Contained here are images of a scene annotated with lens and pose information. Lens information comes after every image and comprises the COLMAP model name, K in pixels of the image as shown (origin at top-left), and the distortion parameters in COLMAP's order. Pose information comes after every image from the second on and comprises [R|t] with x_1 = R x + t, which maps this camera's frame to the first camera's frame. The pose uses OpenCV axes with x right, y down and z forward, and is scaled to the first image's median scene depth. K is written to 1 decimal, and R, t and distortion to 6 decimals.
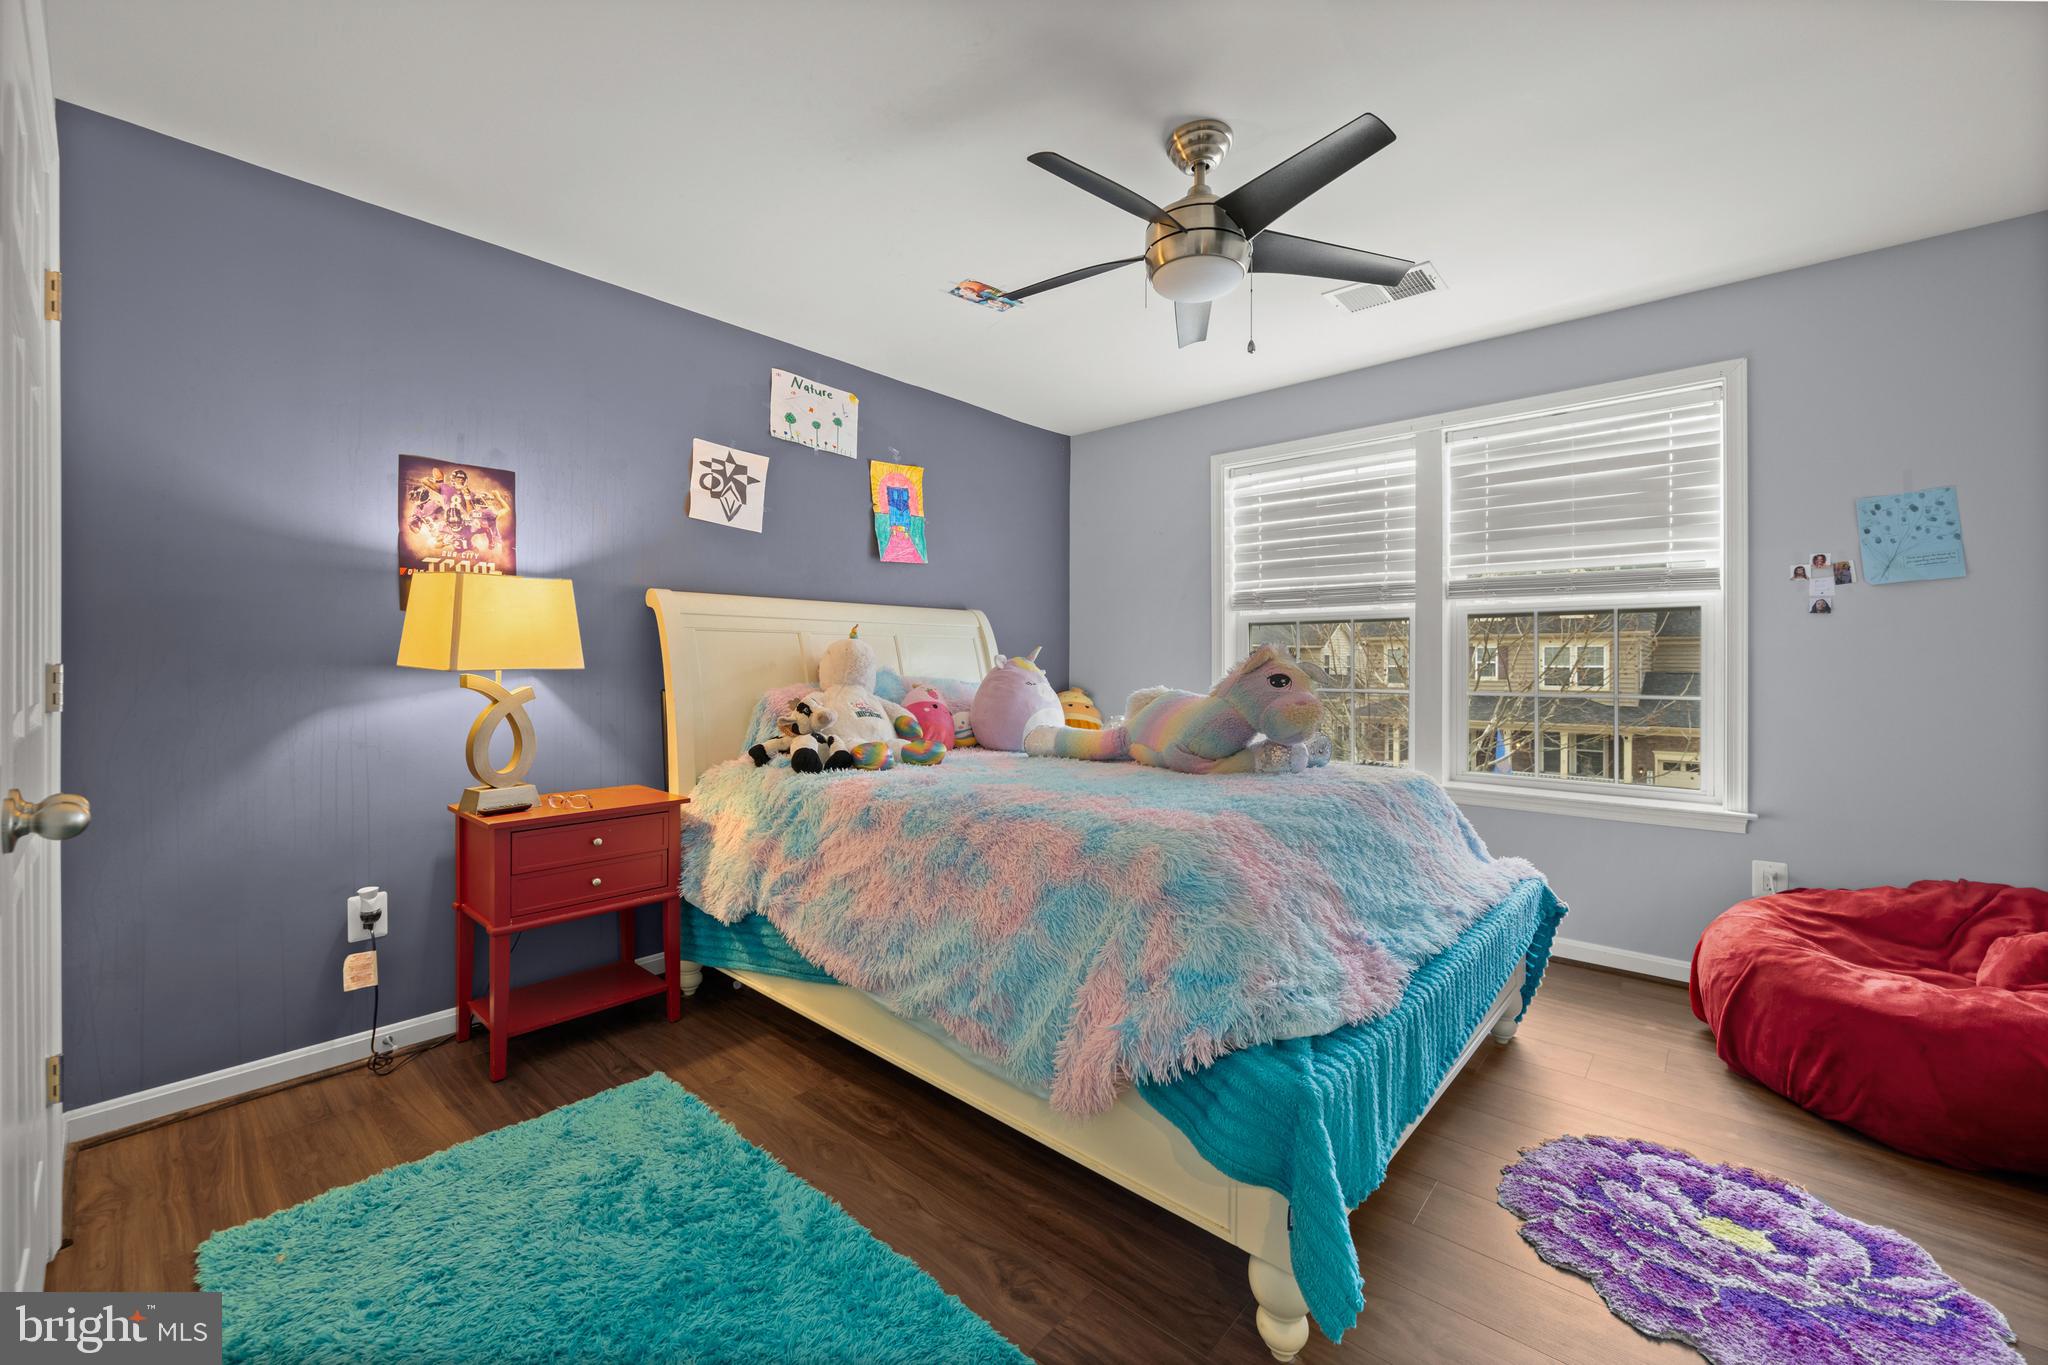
lens RADIAL K [[828.5, 0, 1023.4], [0, 828.5, 666.8], [0, 0, 1]] dist [-0.001808, 0.000053]
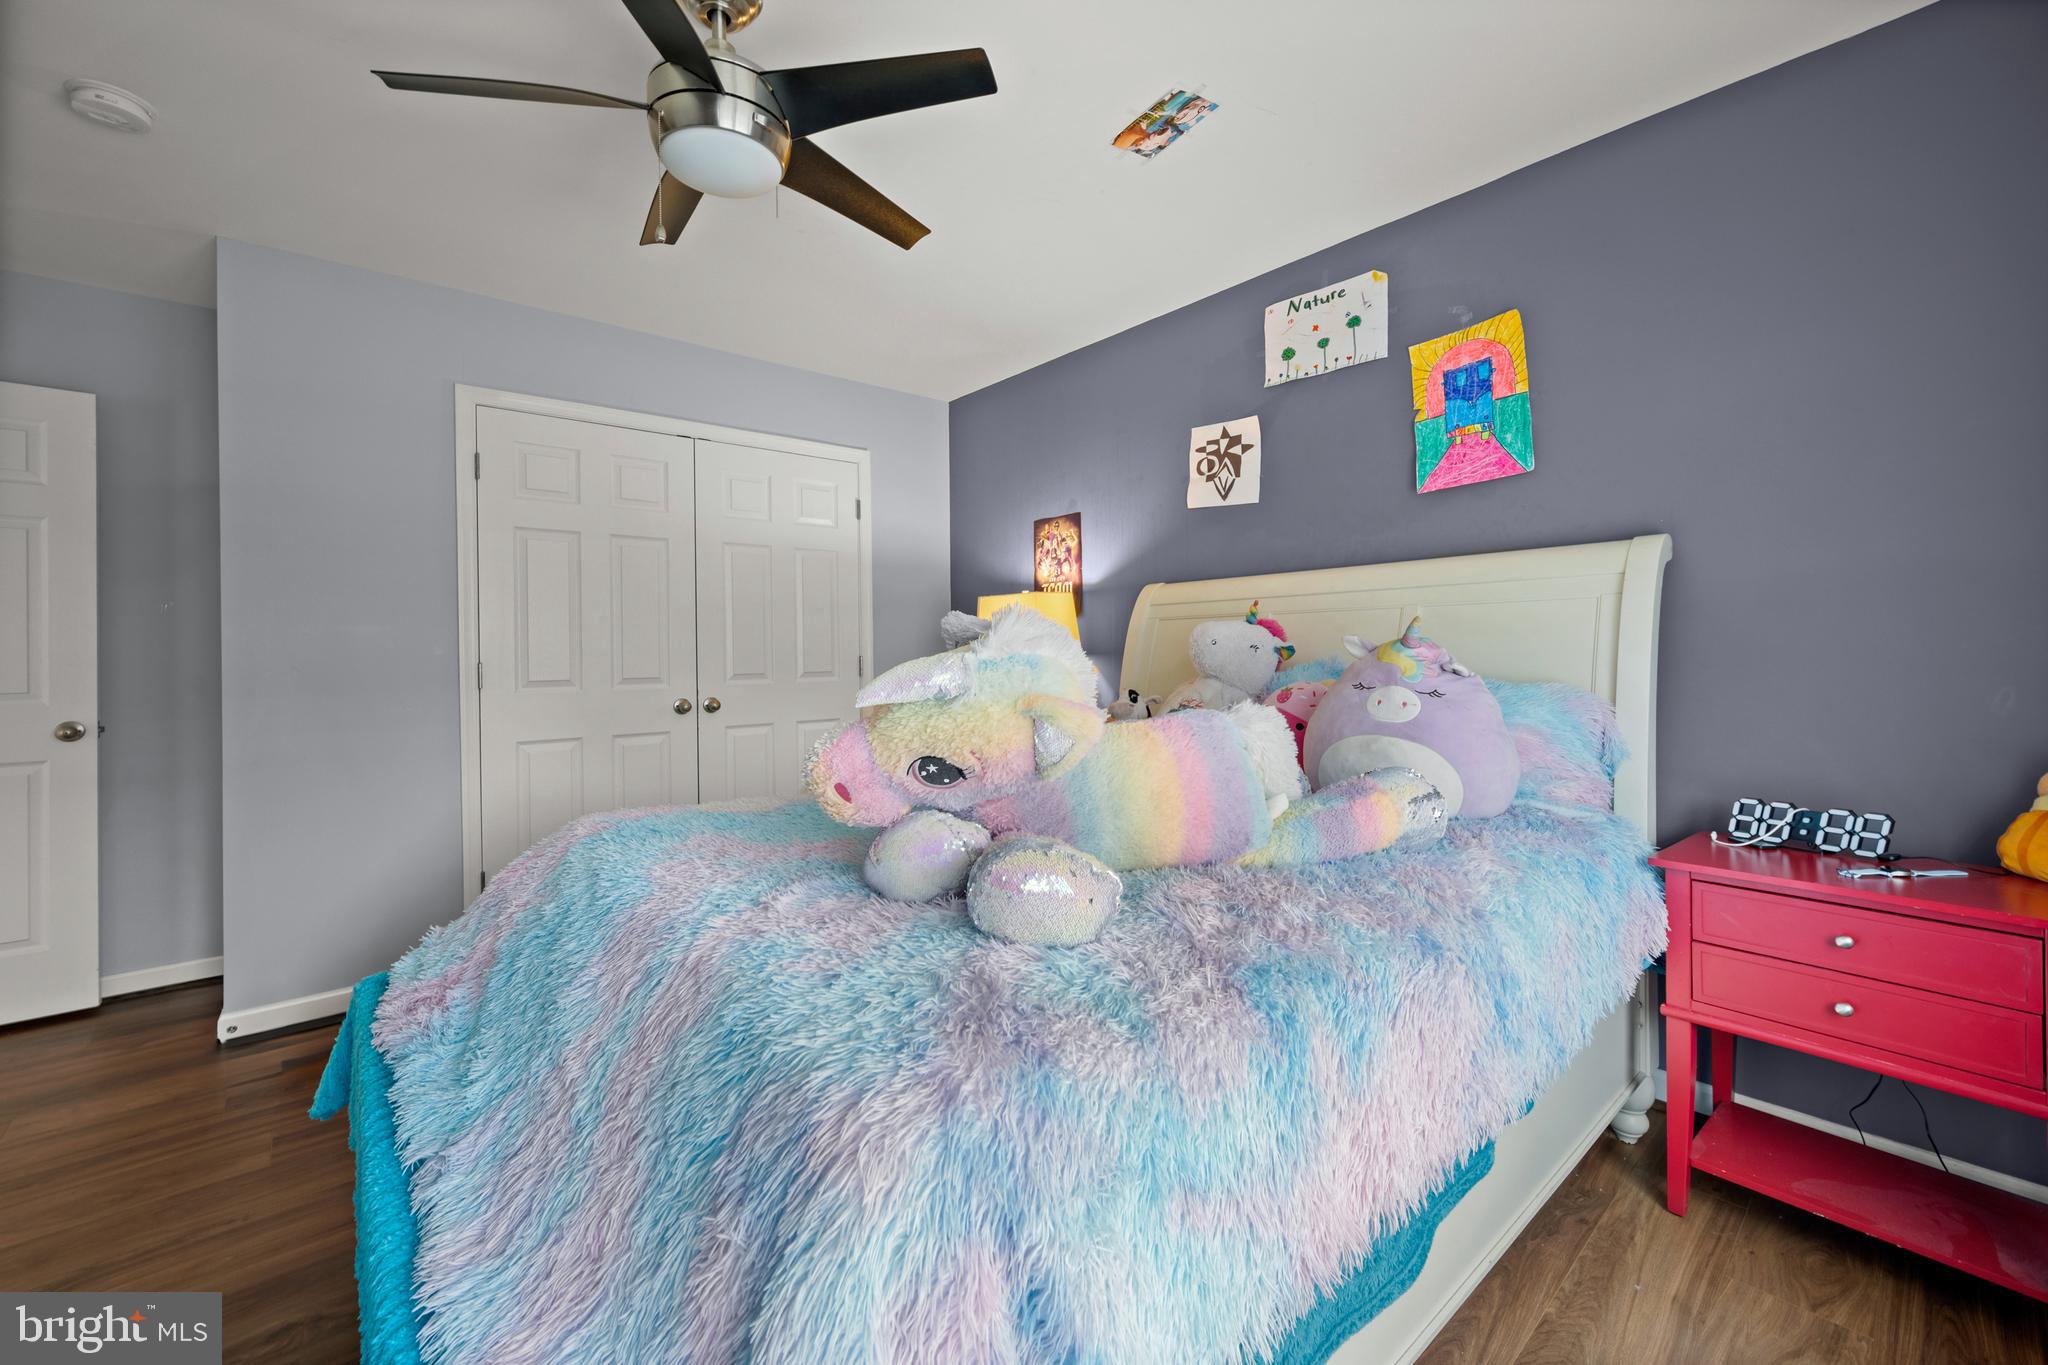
lens RADIAL K [[828.5, 0, 1023.4], [0, 828.5, 666.8], [0, 0, 1]] dist [-0.001808, 0.000053]
pose [[-0.141764, 0.009980, -0.989850, 0.614087], [0.003470, 0.999948, 0.009585, 0.004470], [0.989894, -0.002076, -0.141791, 0.903978]]
